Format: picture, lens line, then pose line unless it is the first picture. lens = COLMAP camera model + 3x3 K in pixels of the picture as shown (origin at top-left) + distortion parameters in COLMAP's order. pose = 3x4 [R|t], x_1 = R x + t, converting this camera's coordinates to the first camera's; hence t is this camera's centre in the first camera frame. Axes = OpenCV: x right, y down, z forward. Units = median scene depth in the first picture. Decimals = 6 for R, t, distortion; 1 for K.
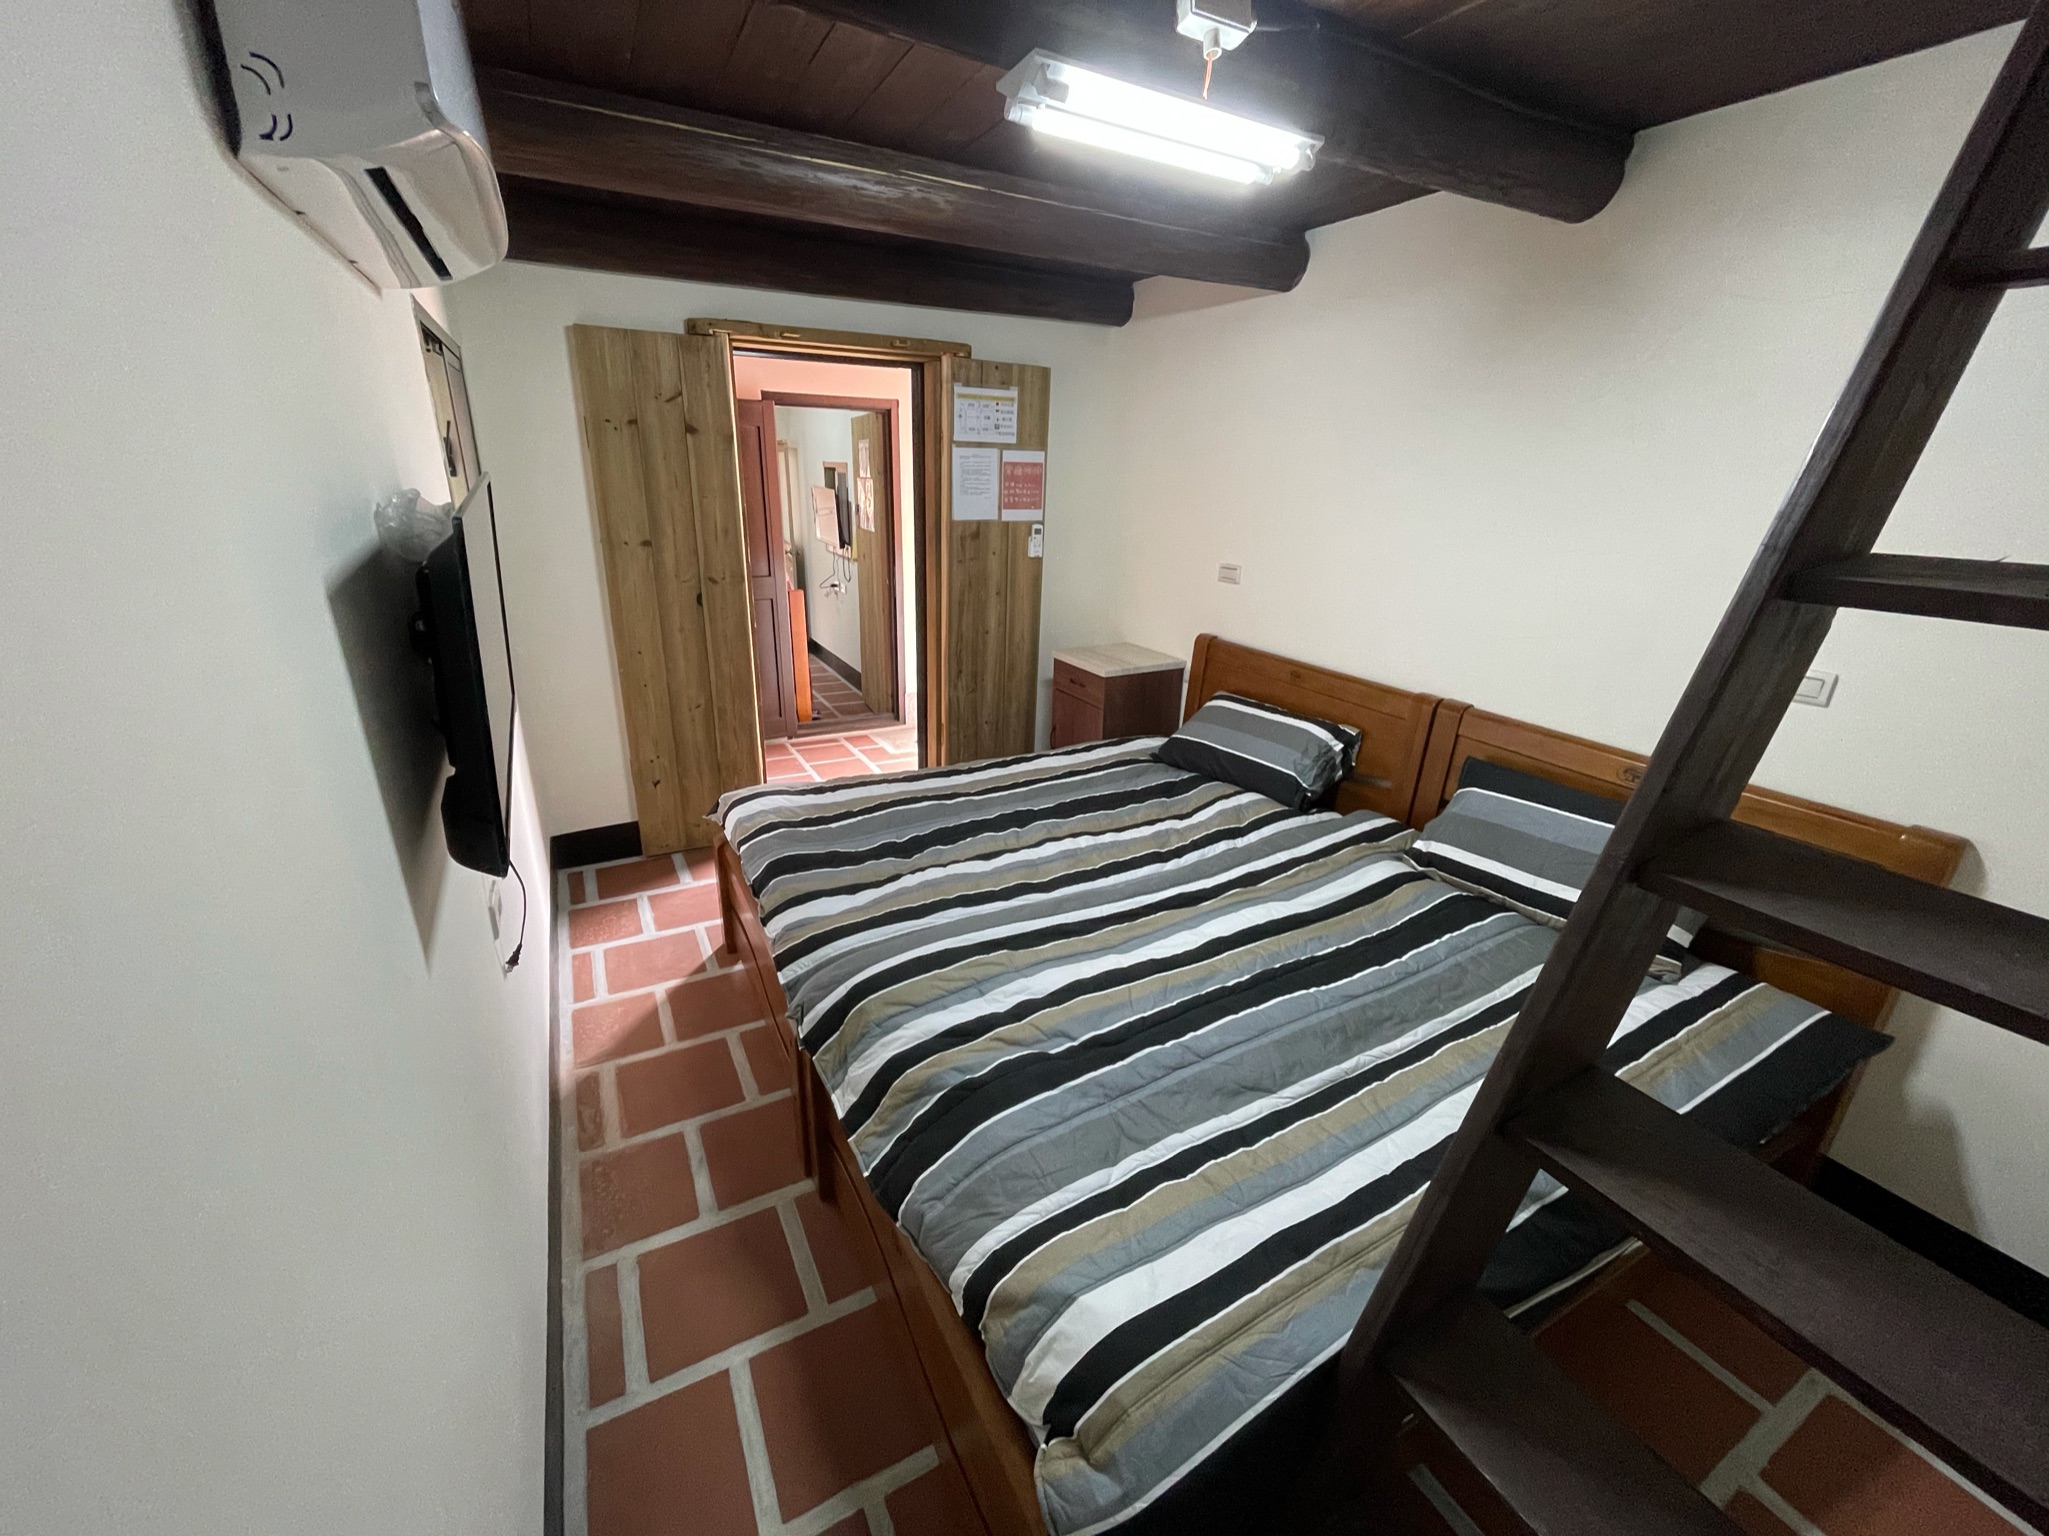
lens RADIAL K [[826.5, 0, 1028.5], [0, 826.5, 757.5], [0, 0, 1]] dist [-0.002047, -0.000784]
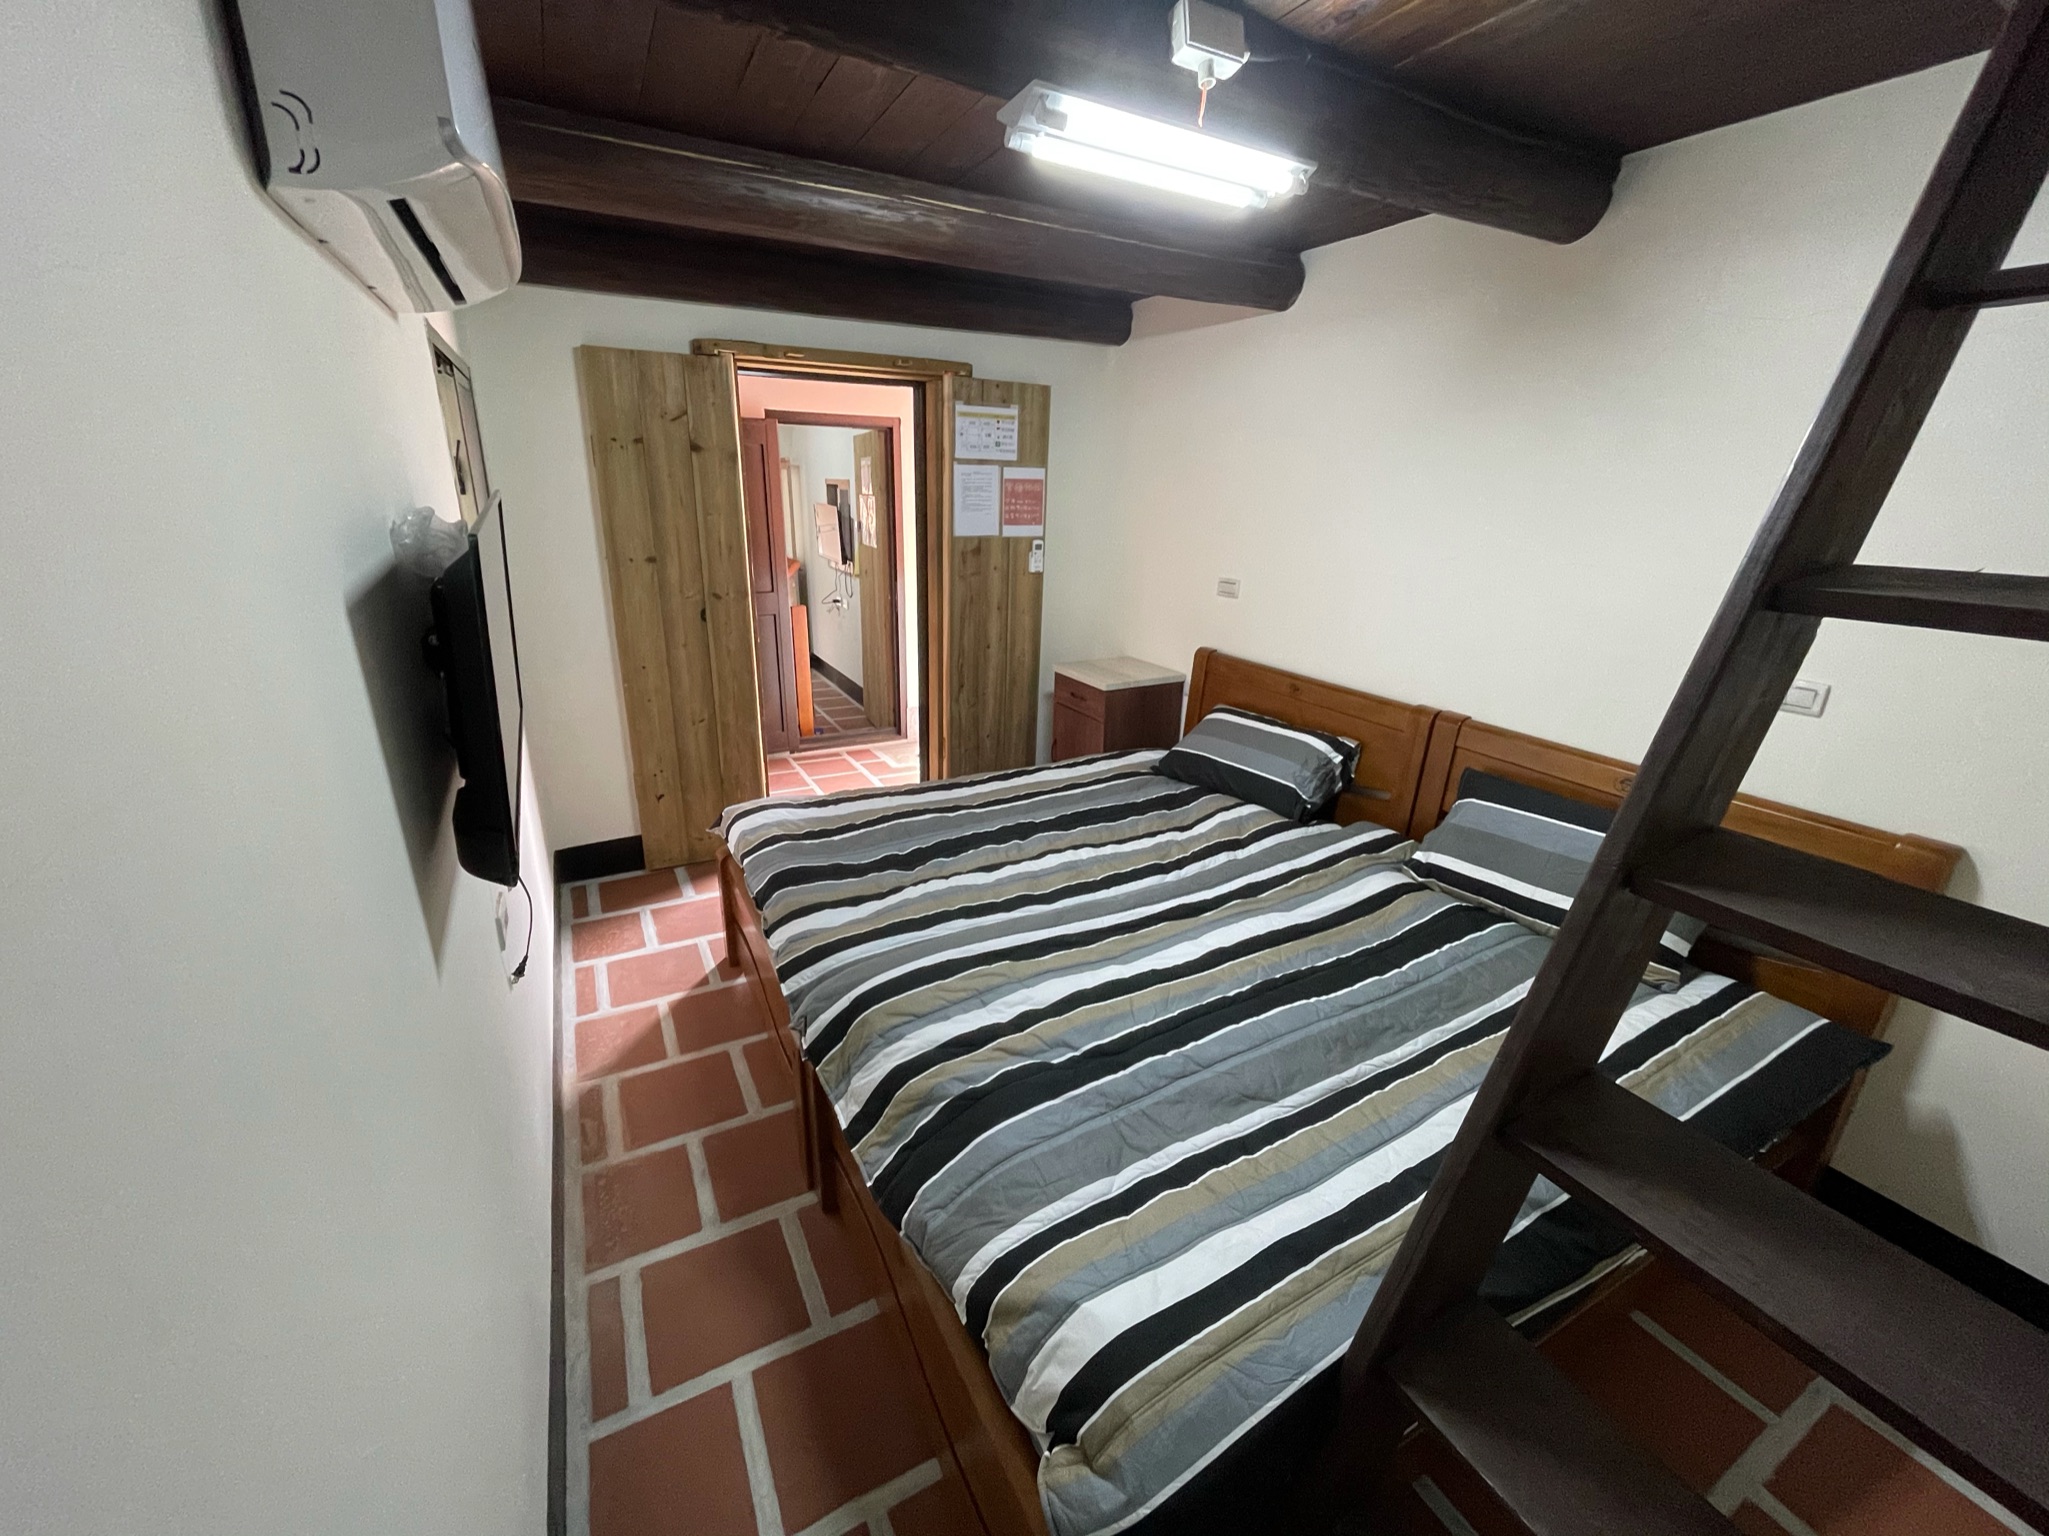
lens RADIAL K [[826.5, 0, 1027.8], [0, 826.5, 757.6], [0, 0, 1]] dist [-0.002047, -0.000784]
pose [[0.999994, -0.002738, -0.001978, -0.000318], [0.002703, 0.999844, -0.017459, 0.003349], [0.002025, 0.017454, 0.999846, -0.010668]]
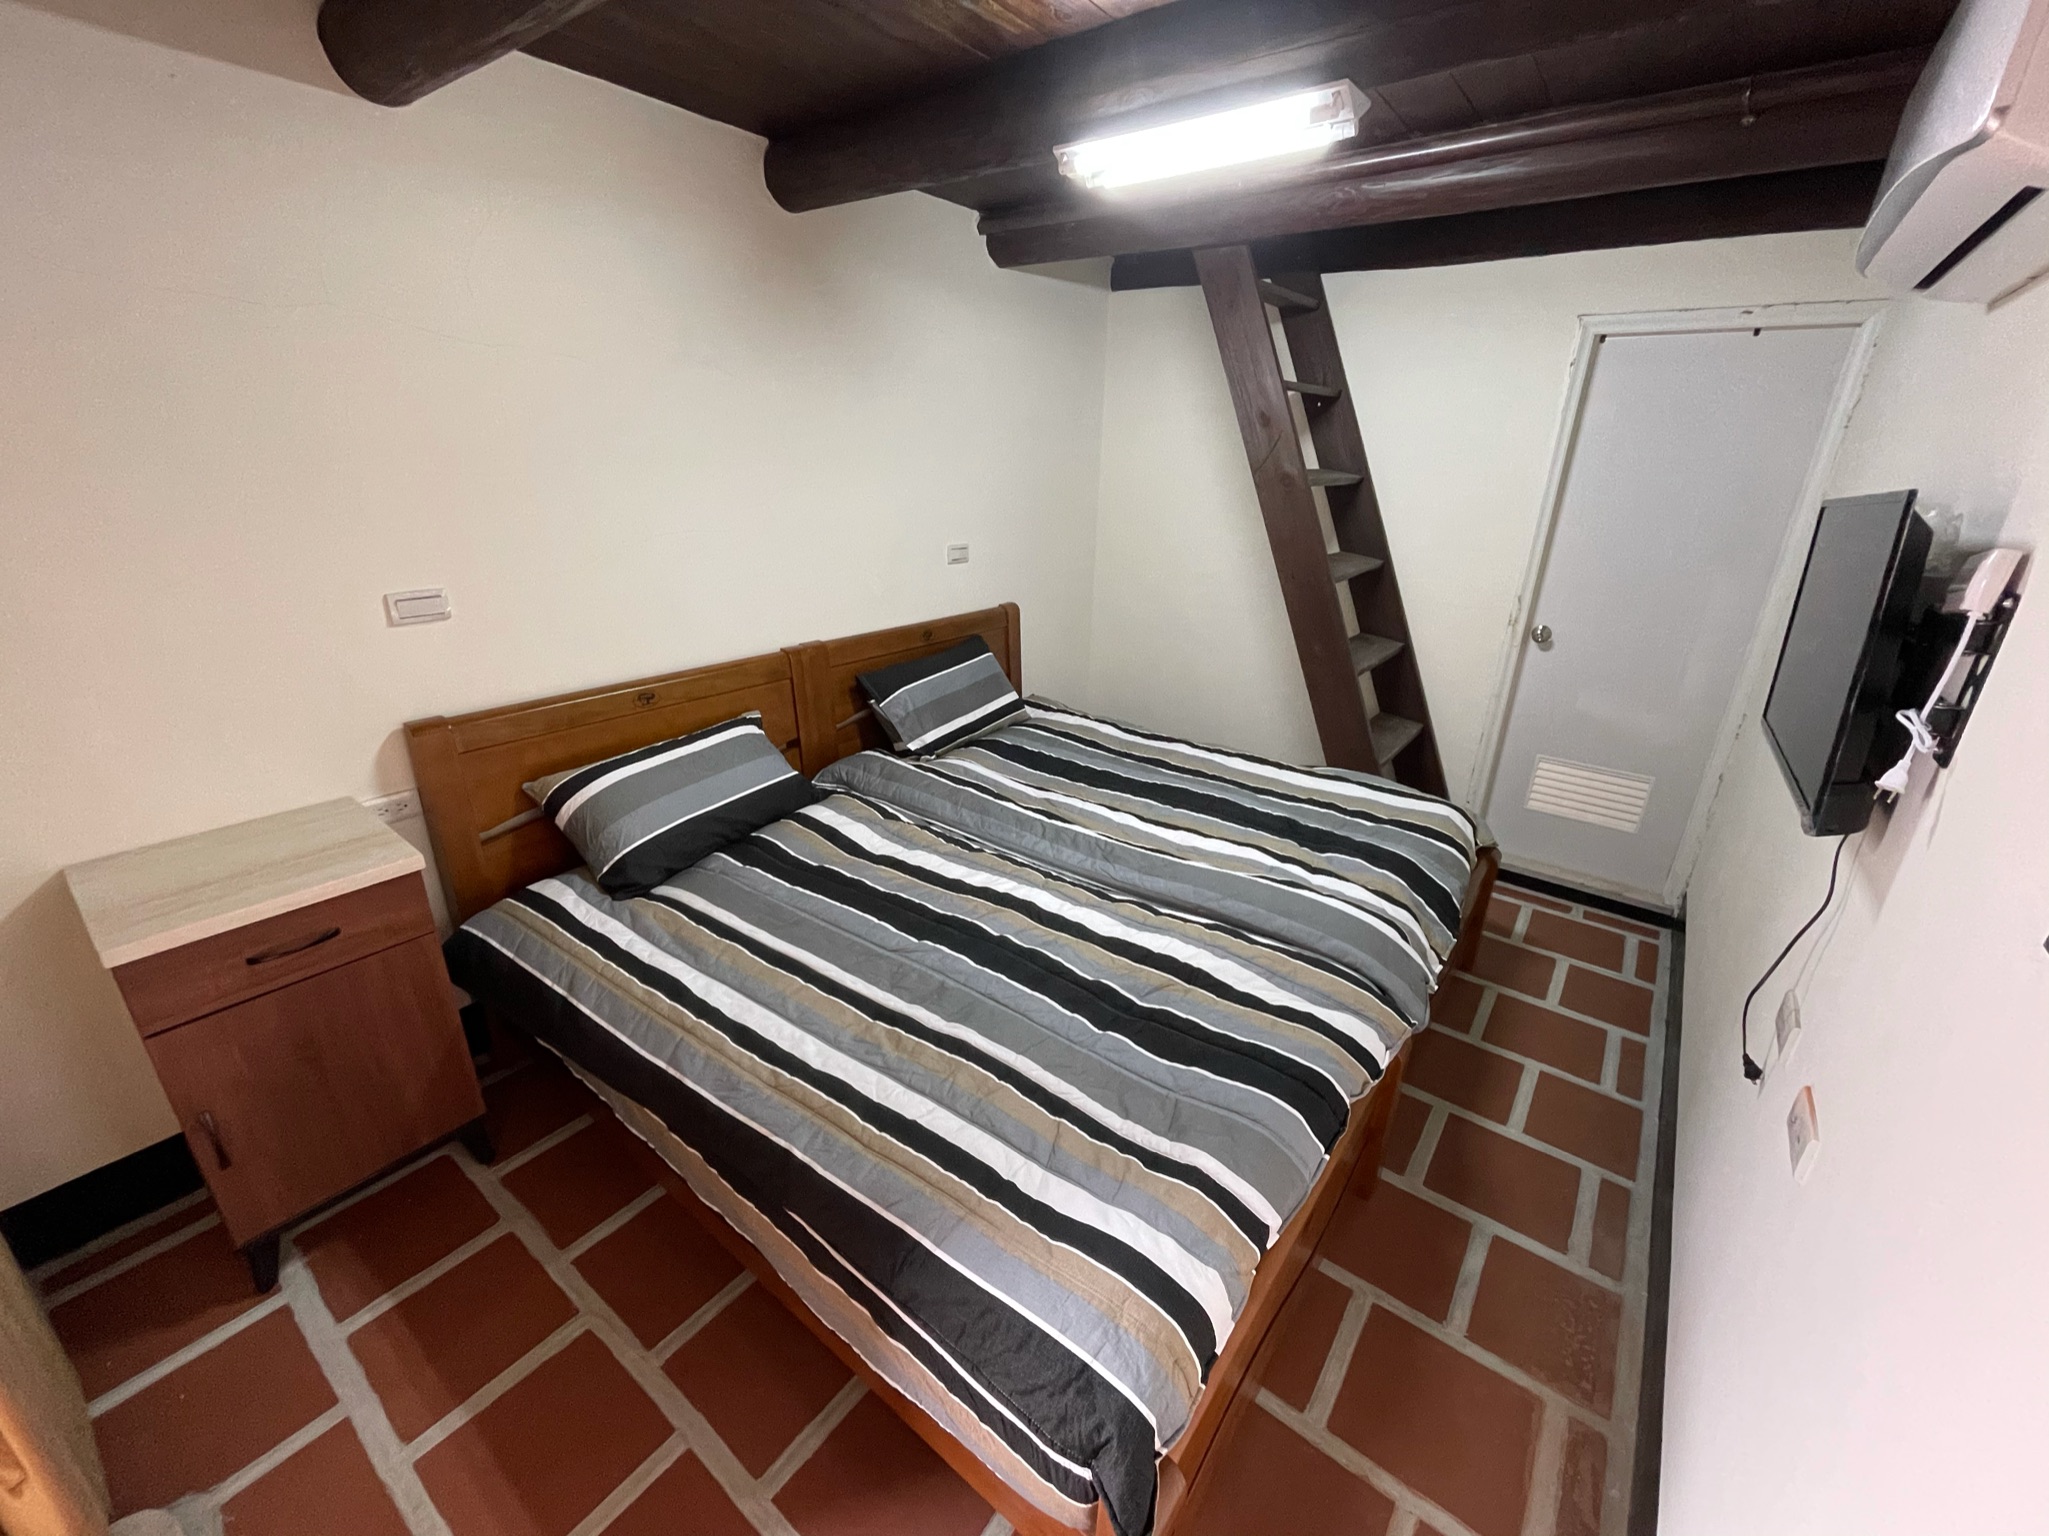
lens RADIAL K [[826.5, 0, 1019.9], [0, 826.5, 745.9], [0, 0, 1]] dist [-0.002047, -0.000784]
pose [[-0.397018, -0.340711, 0.852228, -0.919768], [0.273209, 0.842579, 0.464130, -0.609234], [-0.876204, 0.417104, -0.241434, 1.685264]]
